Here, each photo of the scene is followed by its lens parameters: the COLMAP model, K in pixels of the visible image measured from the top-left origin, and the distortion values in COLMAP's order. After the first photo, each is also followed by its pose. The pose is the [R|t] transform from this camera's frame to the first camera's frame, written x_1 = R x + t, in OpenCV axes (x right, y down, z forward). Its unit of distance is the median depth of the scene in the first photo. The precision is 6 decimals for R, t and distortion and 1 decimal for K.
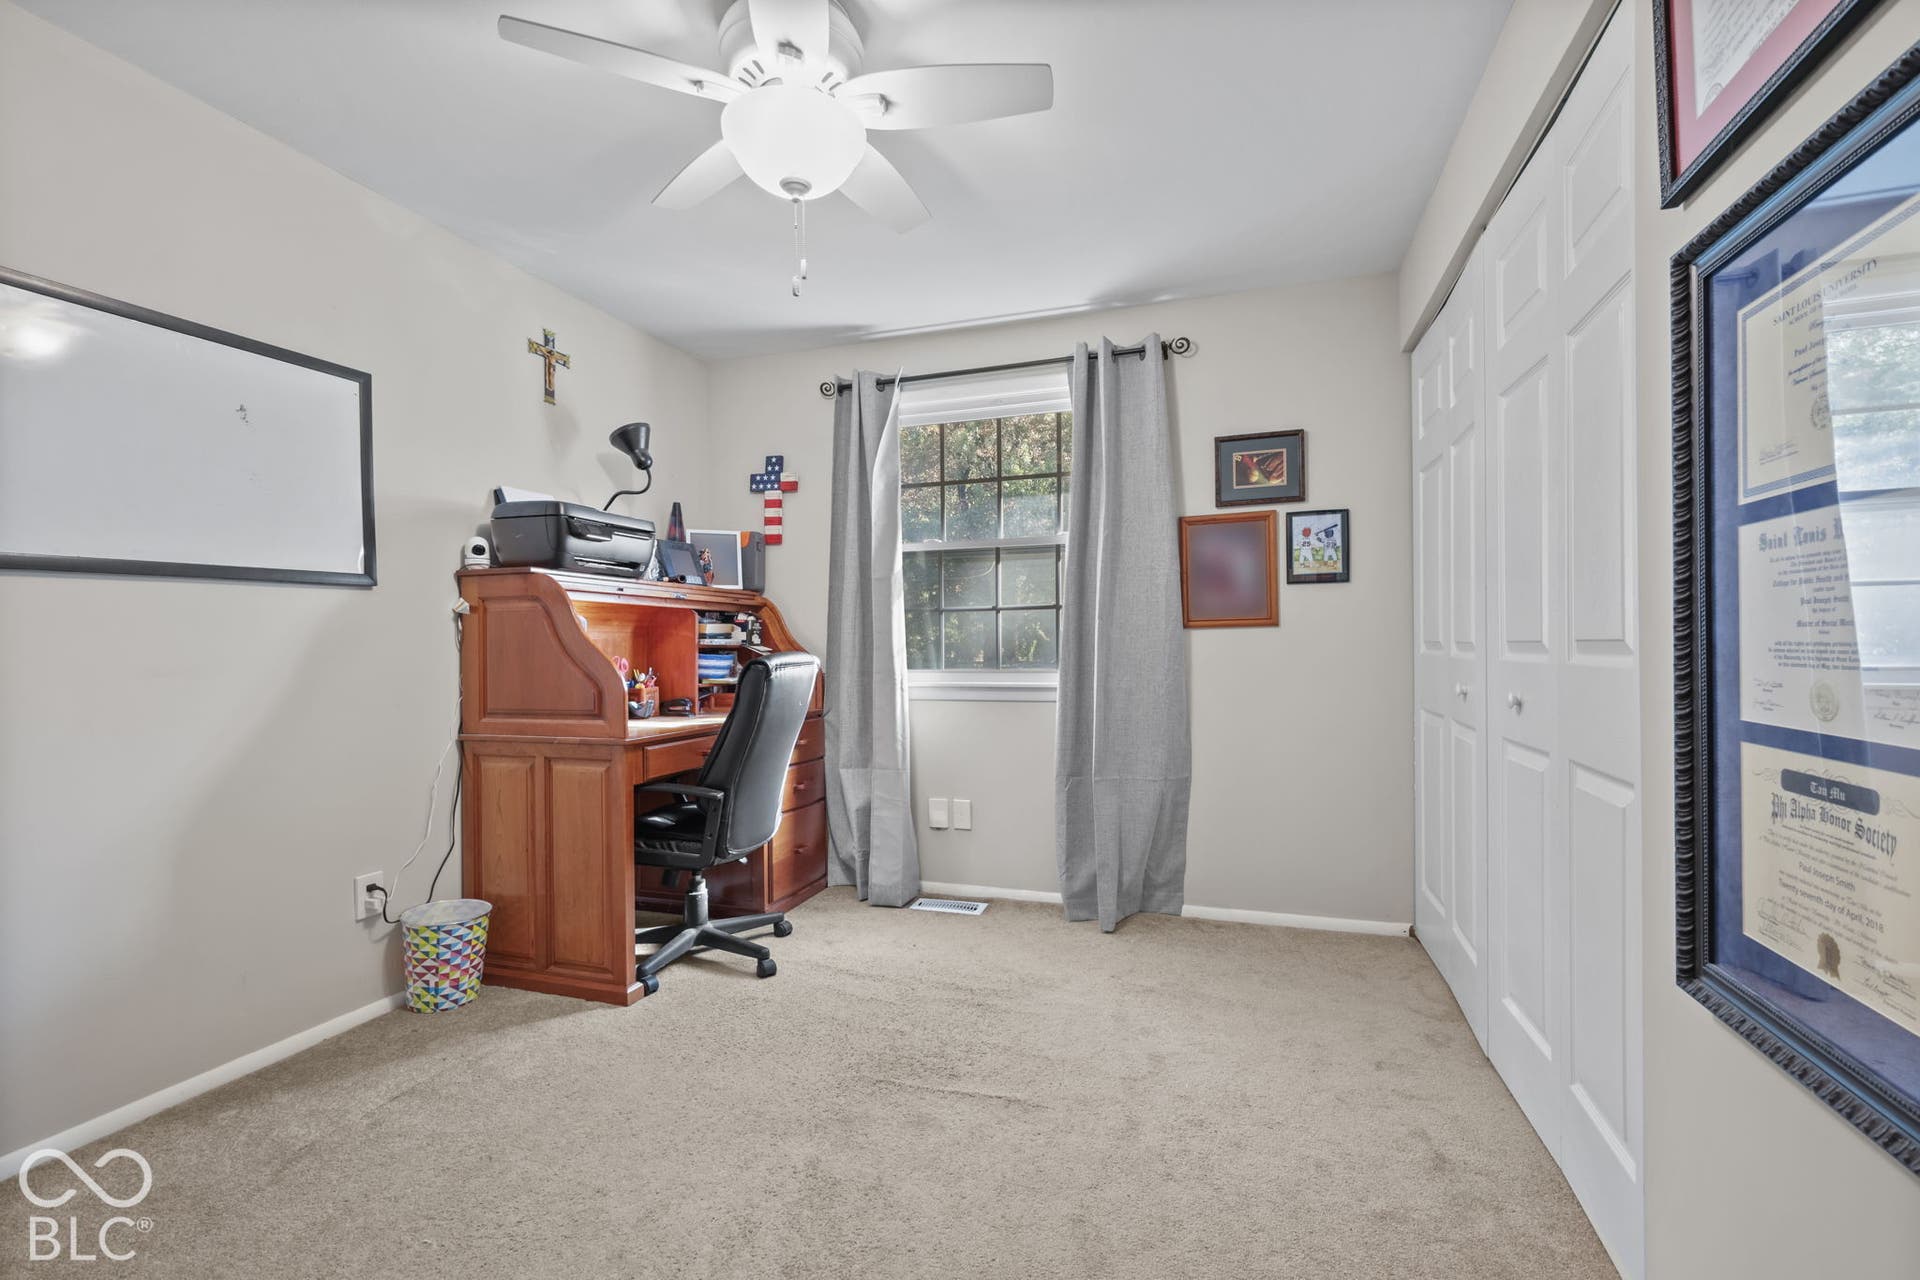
lens RADIAL K [[833.1, 0, 963.5], [0, 833.1, 650.4], [0, 0, 1]] dist [0.001492, -0.000023]
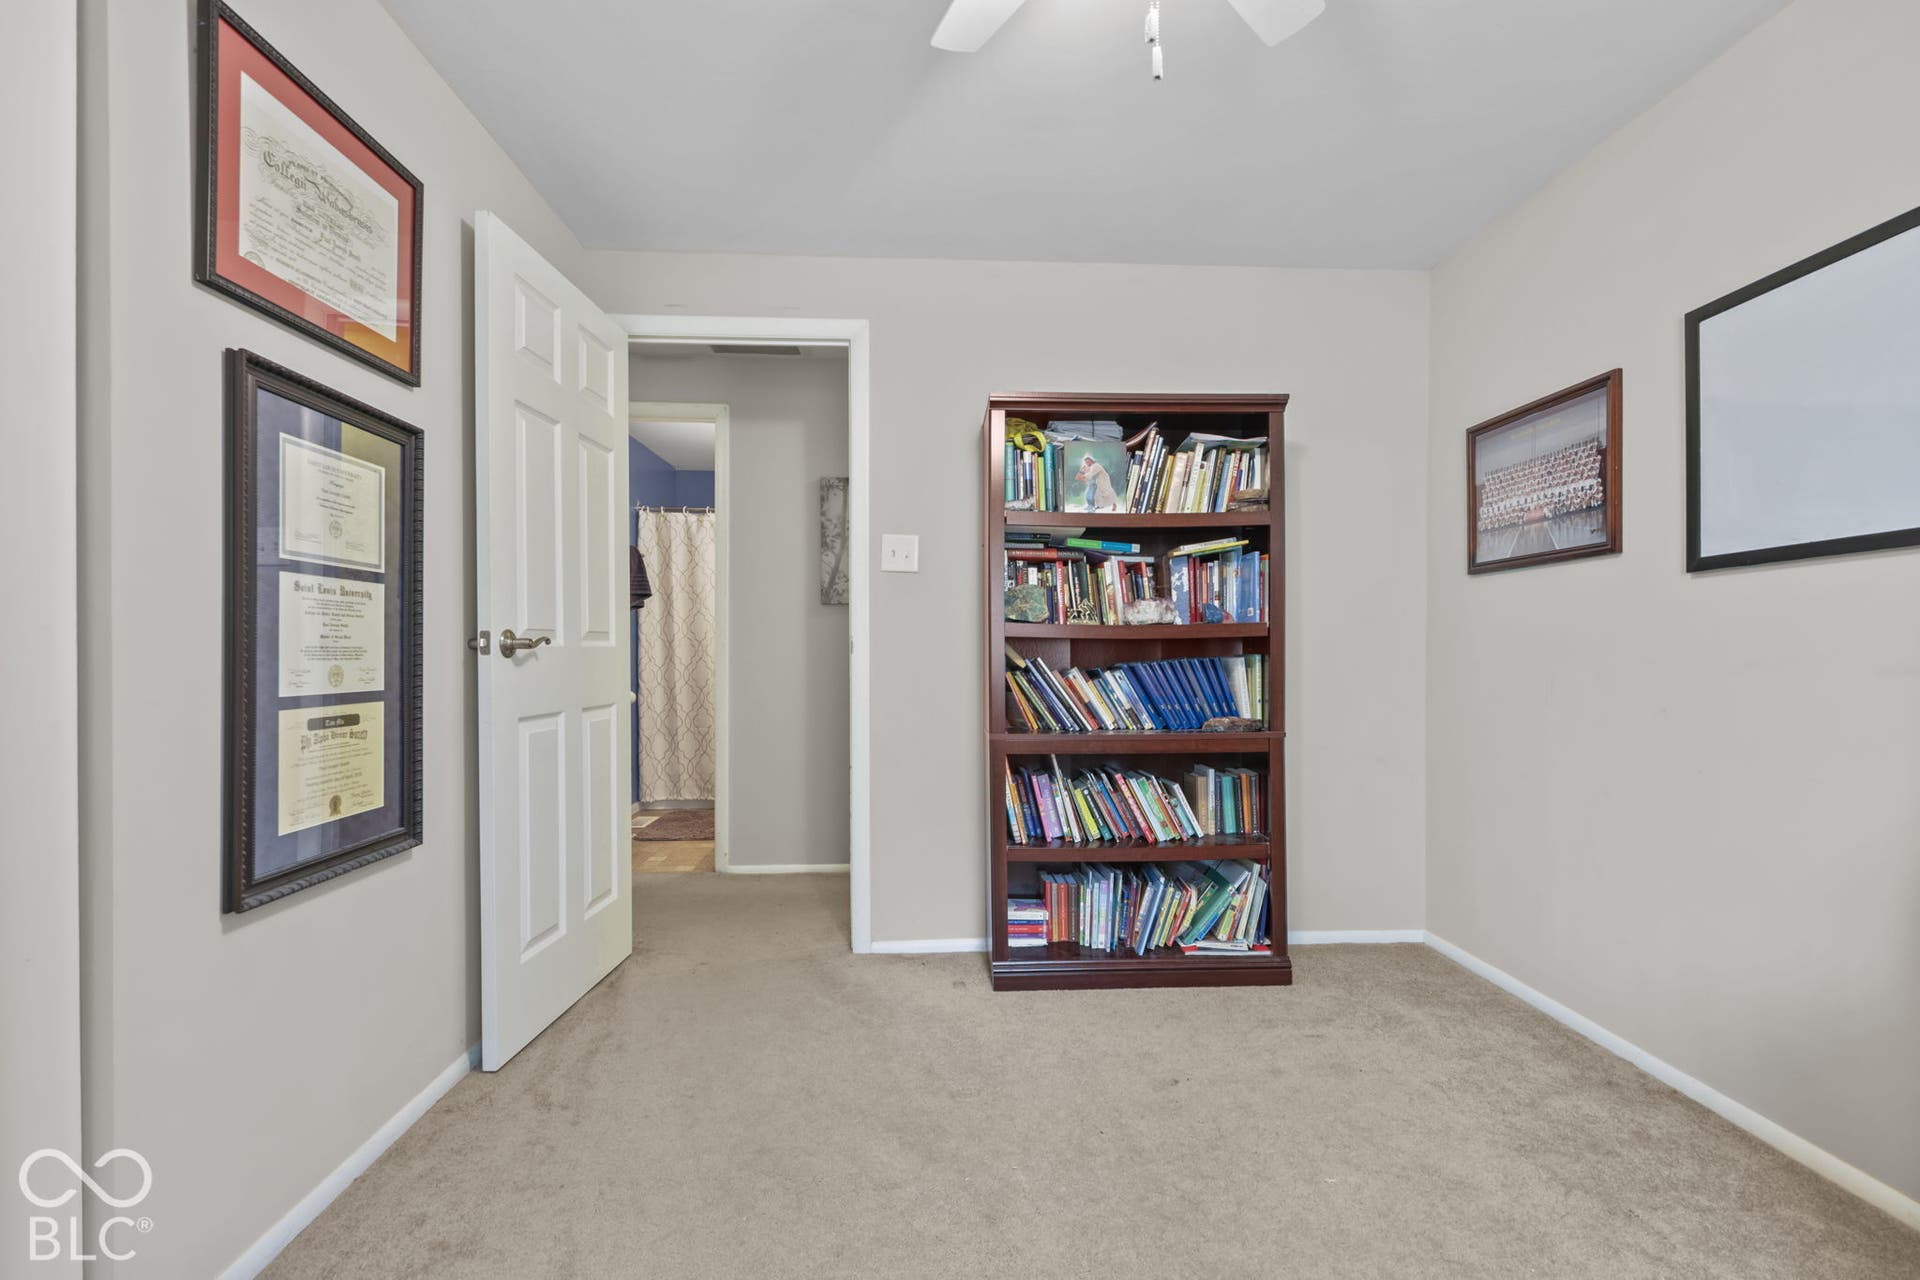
lens RADIAL K [[833.1, 0, 963.5], [0, 833.1, 650.4], [0, 0, 1]] dist [0.001492, -0.000023]
pose [[-0.931075, 0.013369, -0.364583, 0.357462], [0.010968, 0.999902, 0.008655, -0.001509], [0.364663, 0.004060, -0.931131, 3.264568]]
